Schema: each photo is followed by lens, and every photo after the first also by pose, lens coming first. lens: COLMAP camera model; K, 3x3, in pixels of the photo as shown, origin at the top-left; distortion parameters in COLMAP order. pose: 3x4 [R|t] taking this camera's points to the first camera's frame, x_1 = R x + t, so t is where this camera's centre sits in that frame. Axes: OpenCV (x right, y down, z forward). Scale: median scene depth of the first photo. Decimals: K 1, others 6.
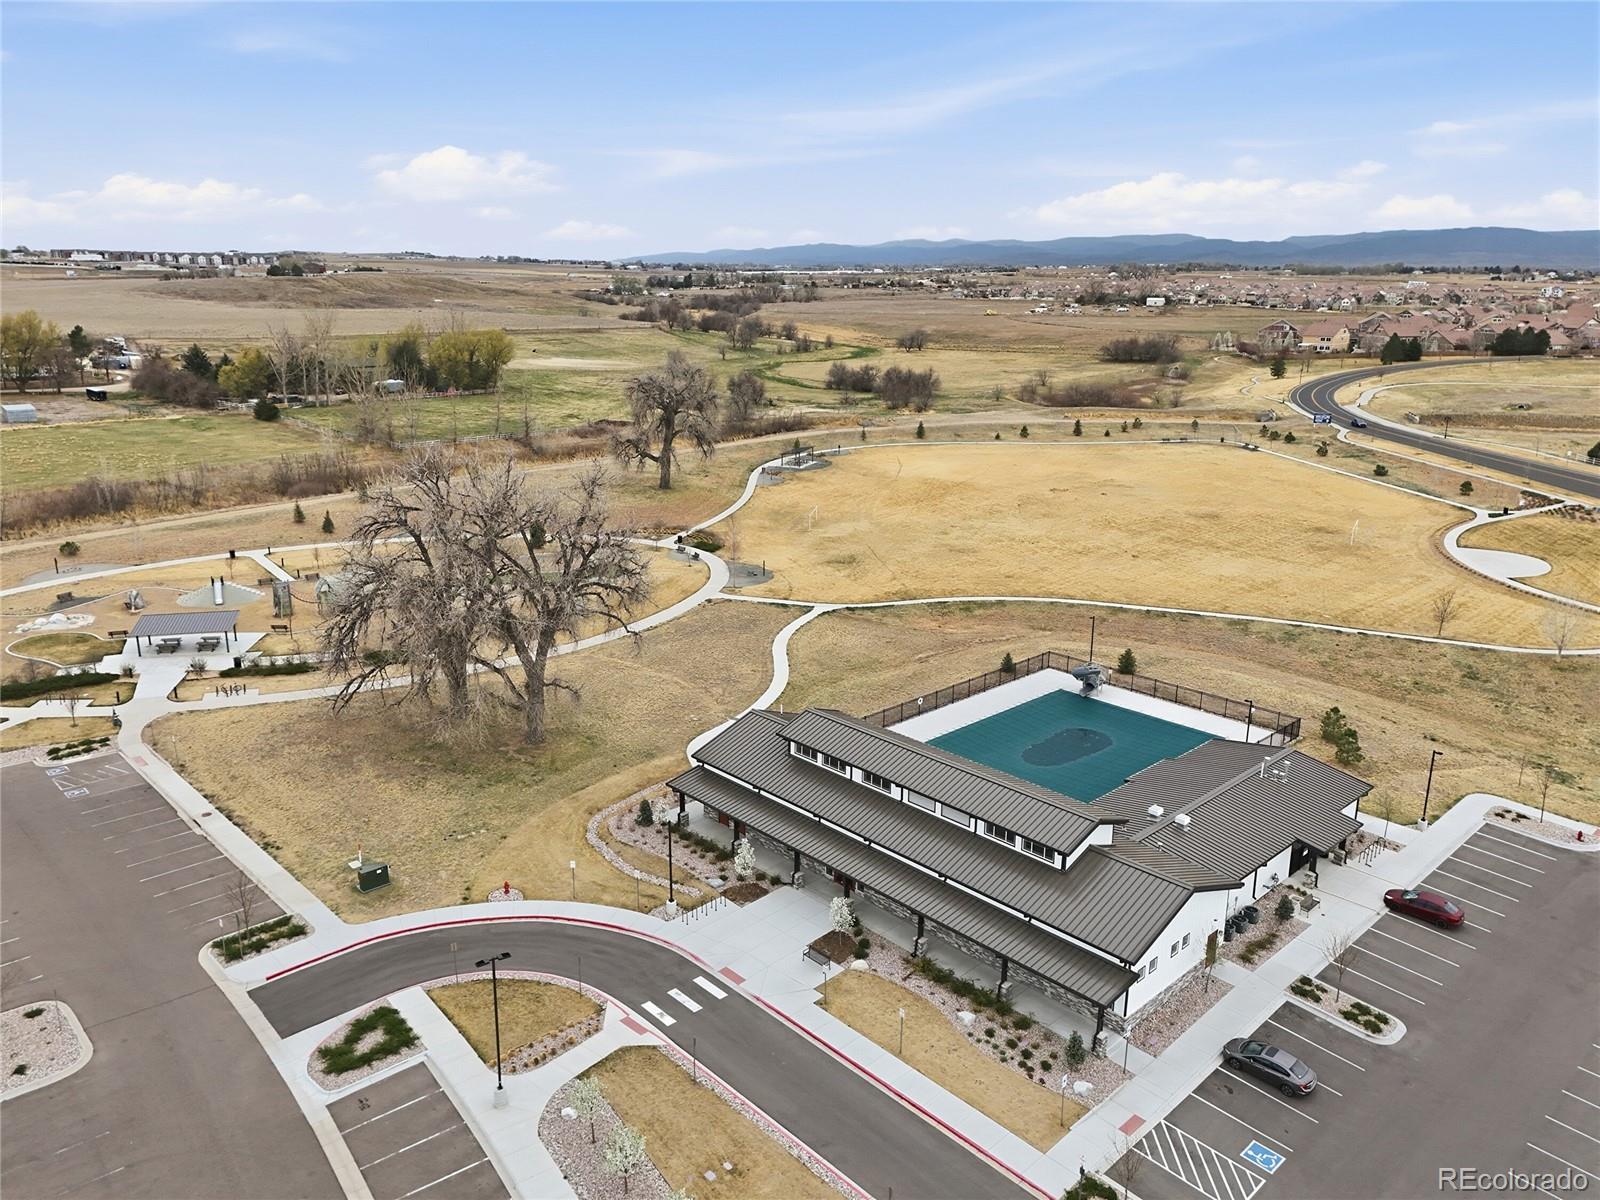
lens RADIAL K [[1174.3, 0, 804.9], [0, 1174.3, 596.1], [0, 0, 1]] dist [0.082575, -0.077359]
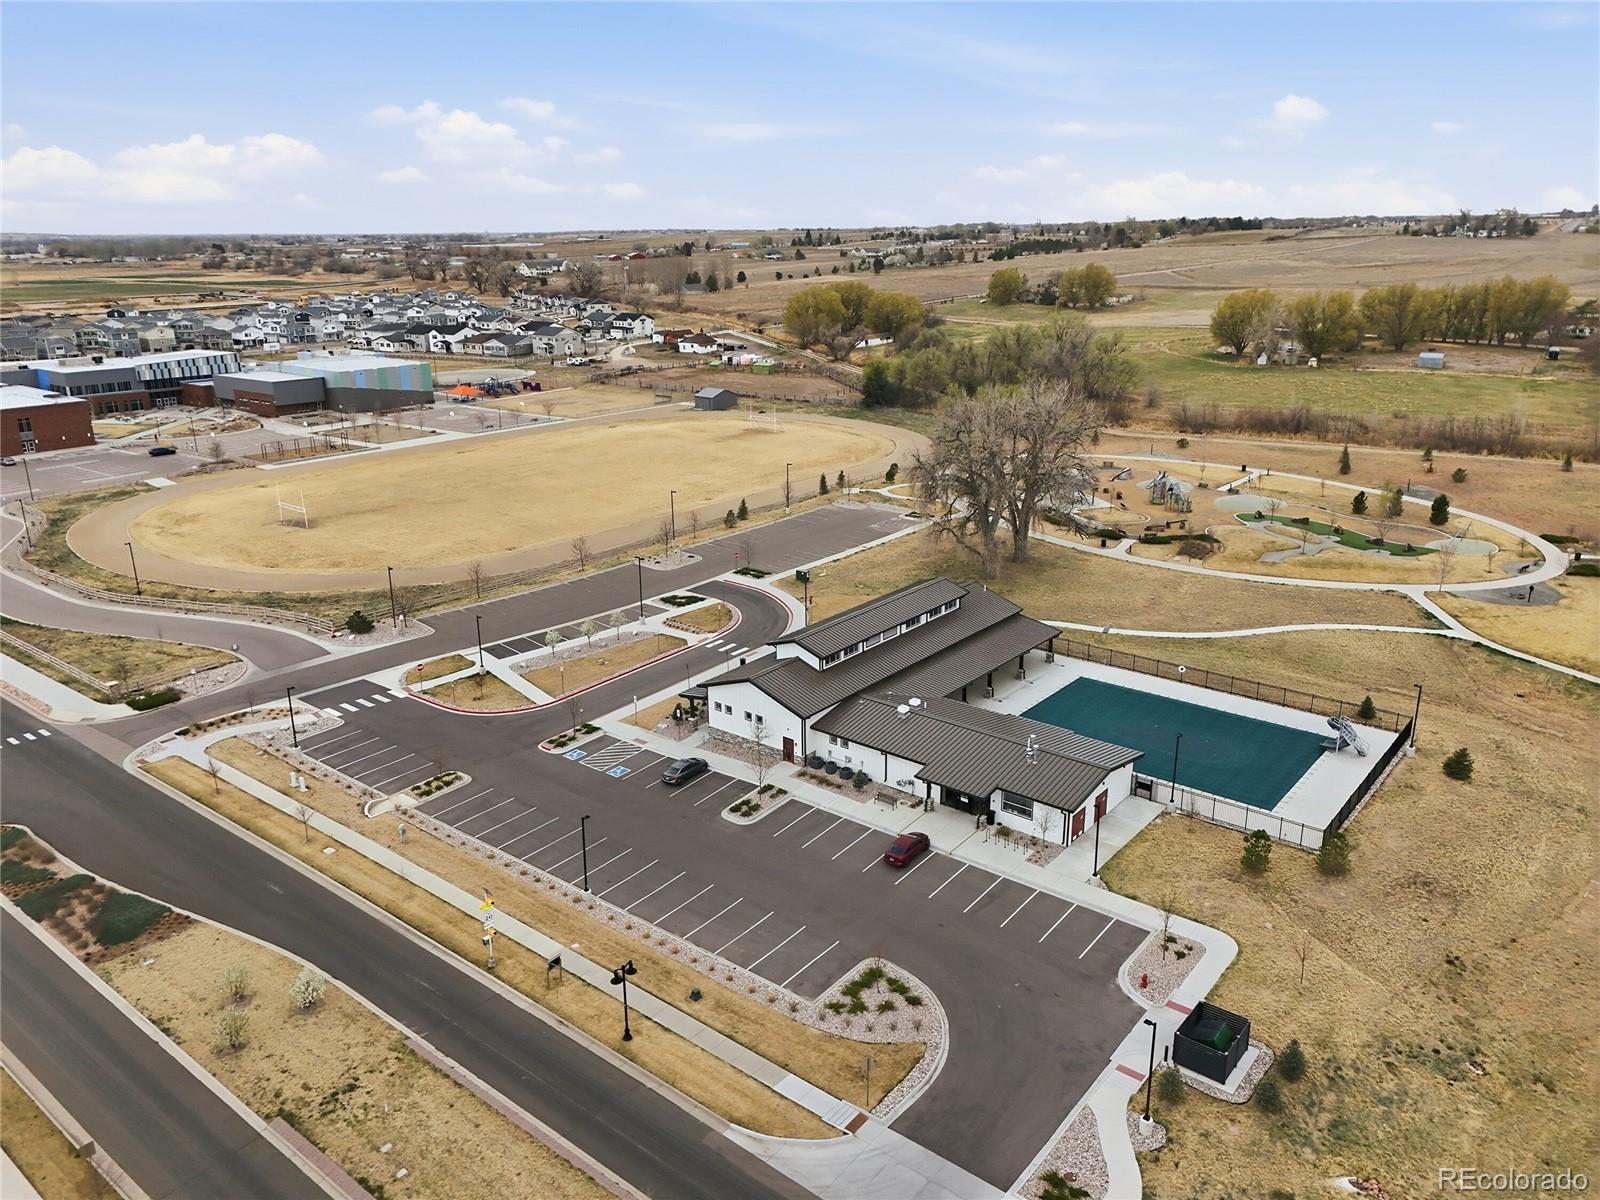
lens RADIAL K [[1174.3, 0, 804.9], [0, 1174.3, 596.1], [0, 0, 1]] dist [0.082575, -0.077359]
pose [[0.128224, 0.288802, -0.948763, 1.576230], [-0.253256, 0.934477, 0.250226, -0.231378], [0.958864, 0.208195, 0.192963, 0.673076]]
